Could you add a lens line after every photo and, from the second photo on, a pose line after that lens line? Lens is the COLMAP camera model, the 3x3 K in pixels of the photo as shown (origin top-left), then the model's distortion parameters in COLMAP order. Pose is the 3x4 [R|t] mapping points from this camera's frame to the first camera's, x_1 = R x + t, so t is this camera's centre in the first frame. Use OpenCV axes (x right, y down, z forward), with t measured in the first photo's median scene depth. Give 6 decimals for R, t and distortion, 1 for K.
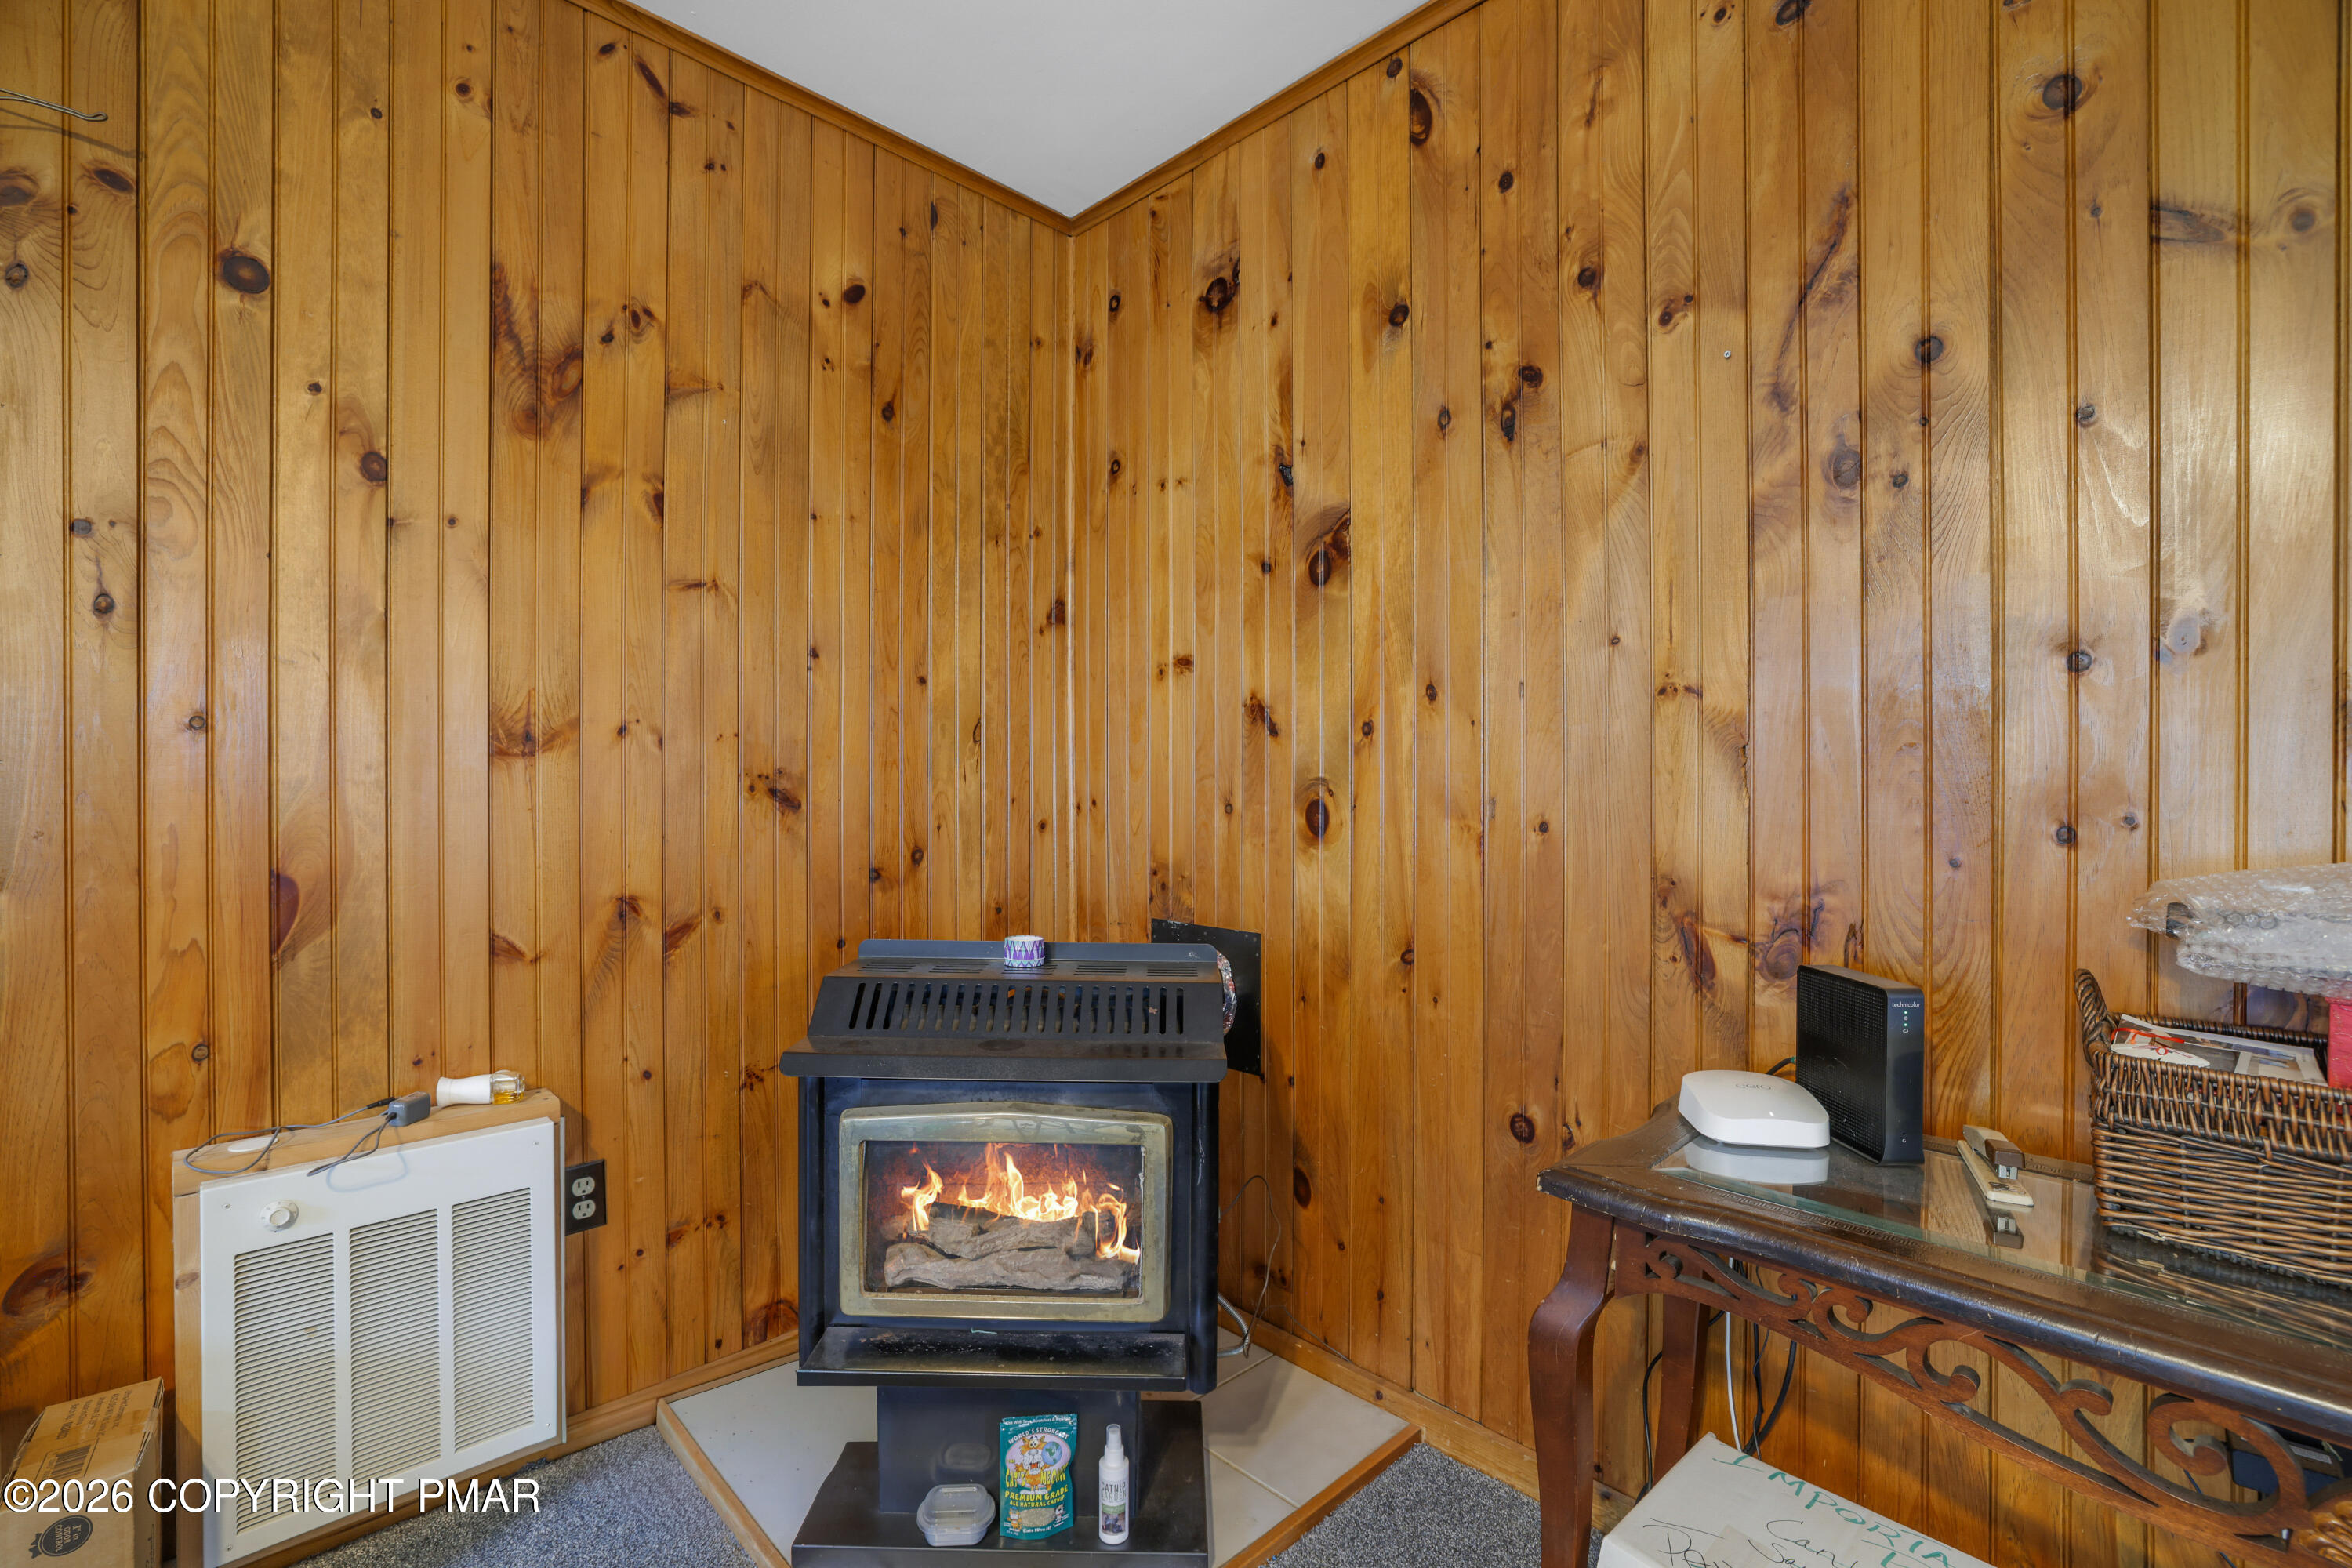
lens RADIAL K [[1017.9, 0, 1186.7], [0, 1017.9, 785.5], [0, 0, 1]] dist [-0.026851, 0.000752]
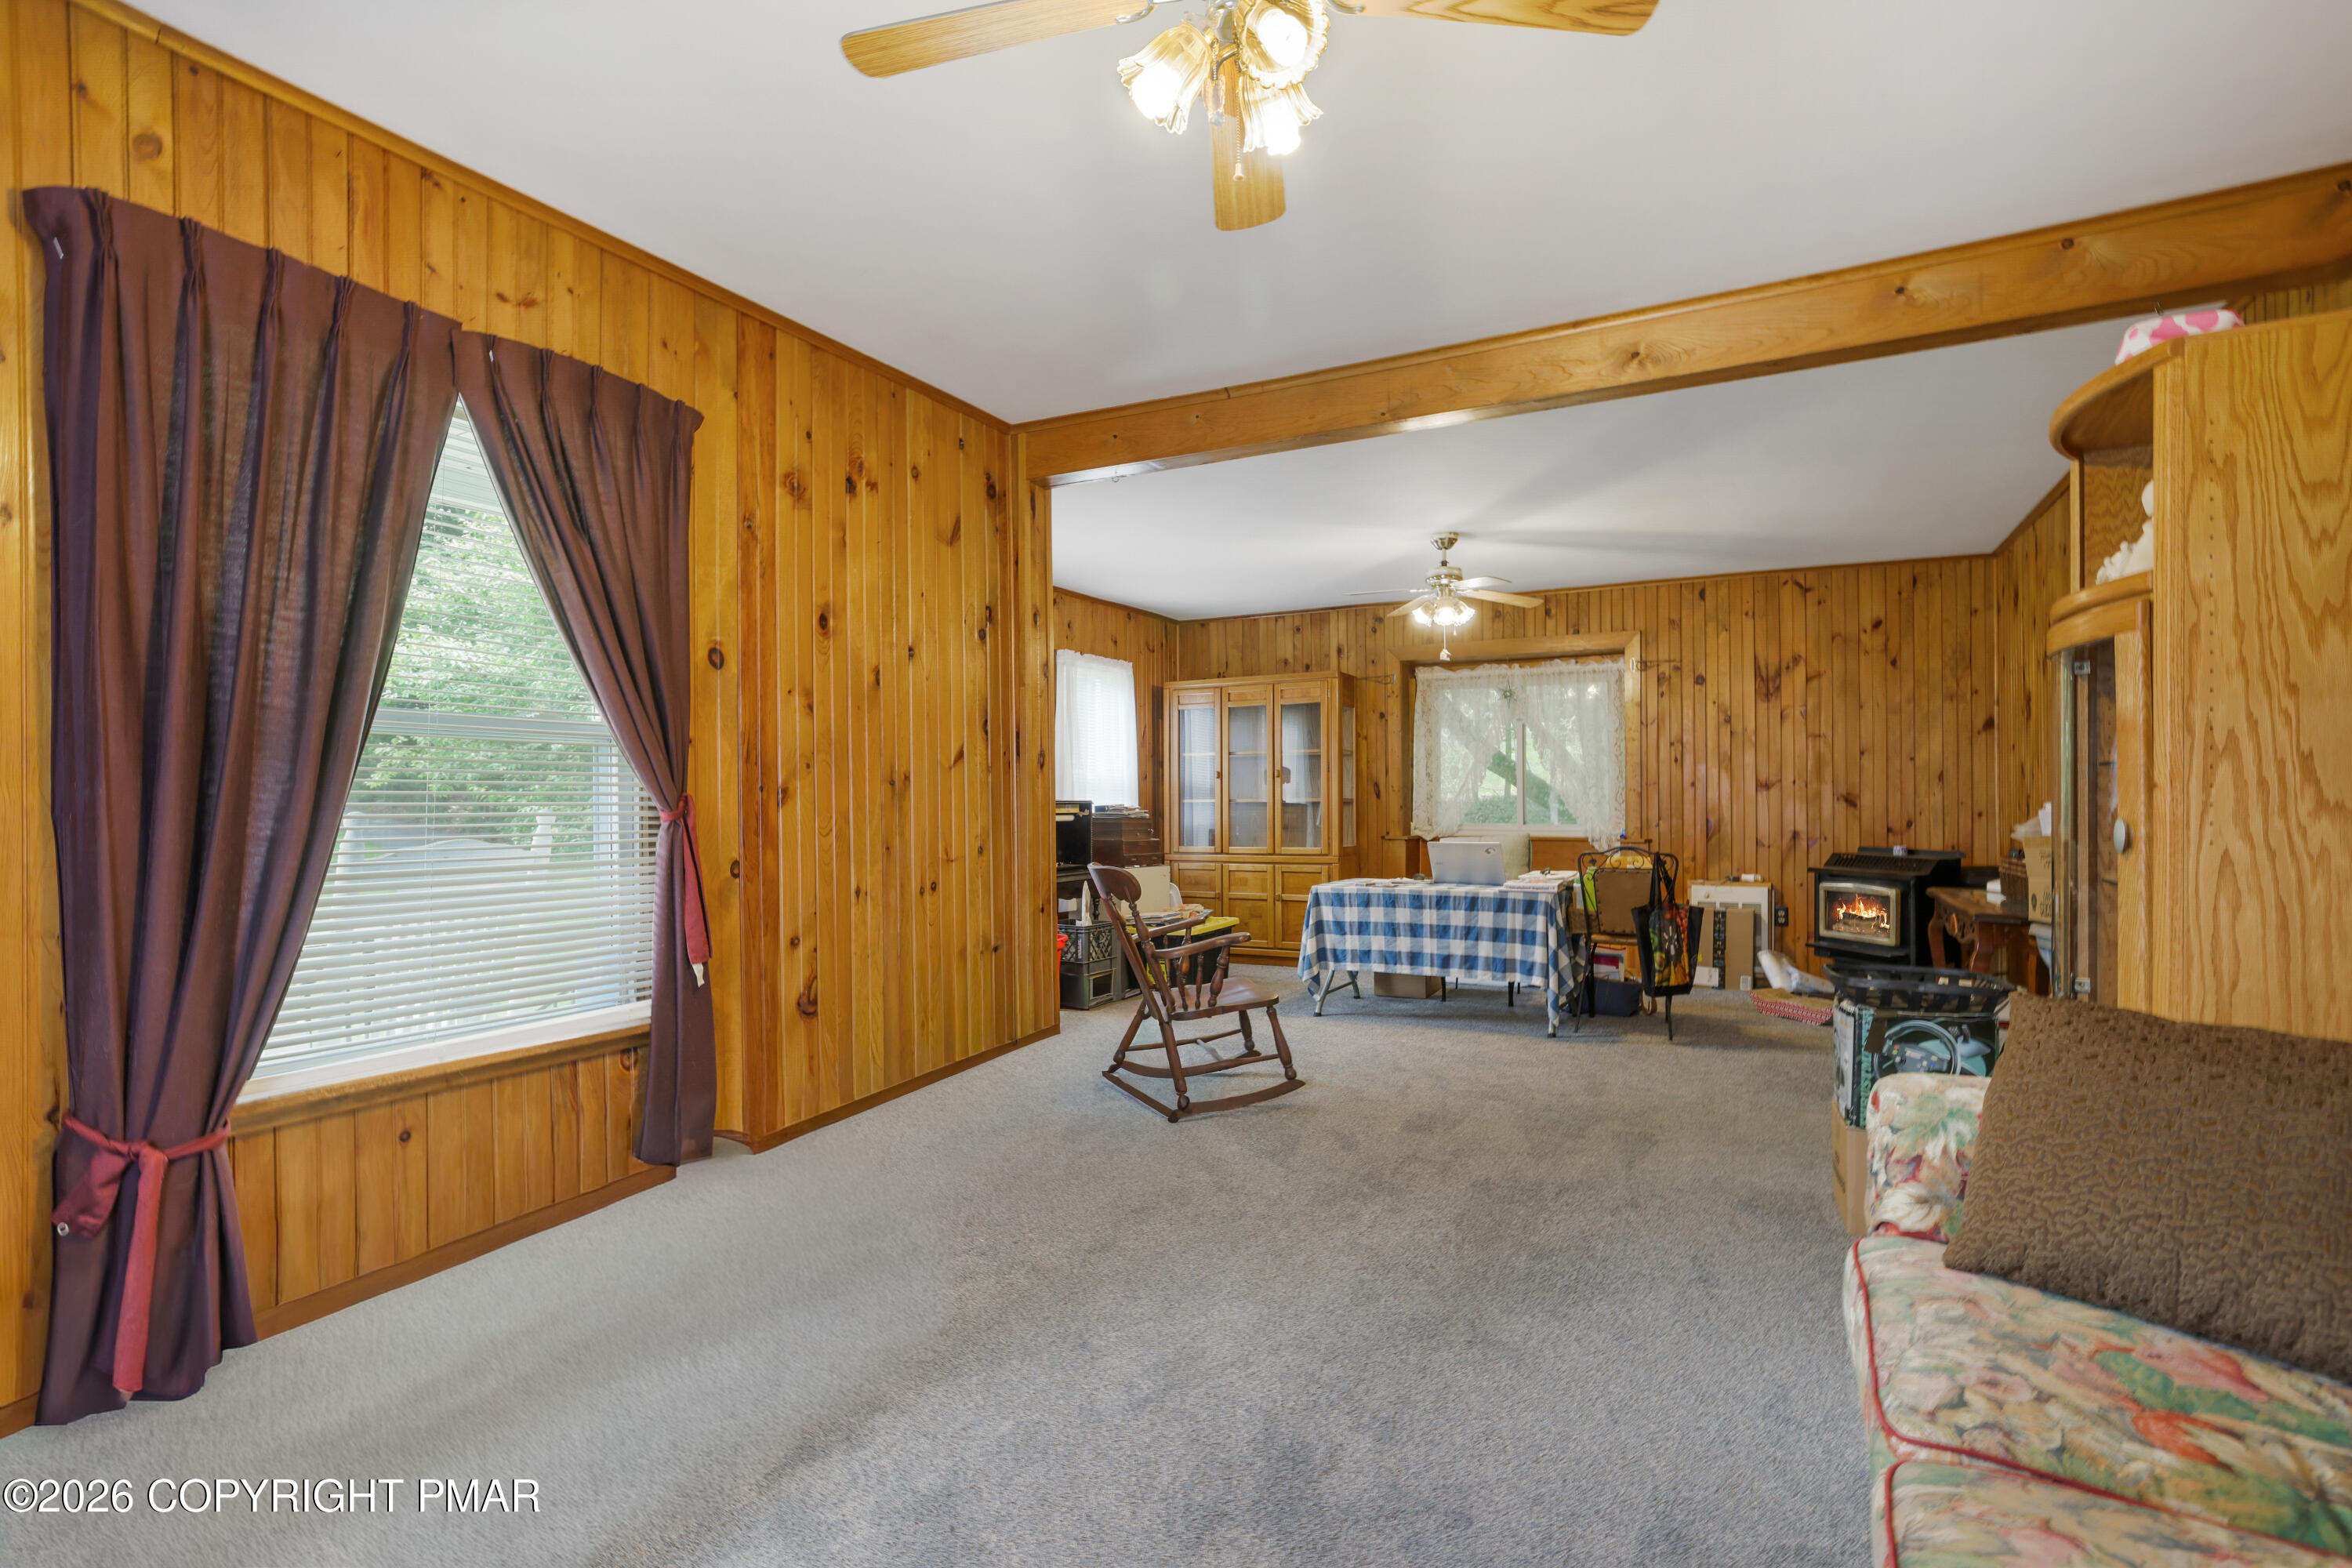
lens RADIAL K [[1137.6, 0, 1171.3], [0, 1137.6, 795.1], [0, 0, 1]] dist [-0.003552, 0.007890]
pose [[0.303824, -0.008228, -0.952693, 2.856944], [-0.000139, 0.999962, -0.008681, 0.023908], [0.952728, 0.002770, 0.303812, -2.519204]]
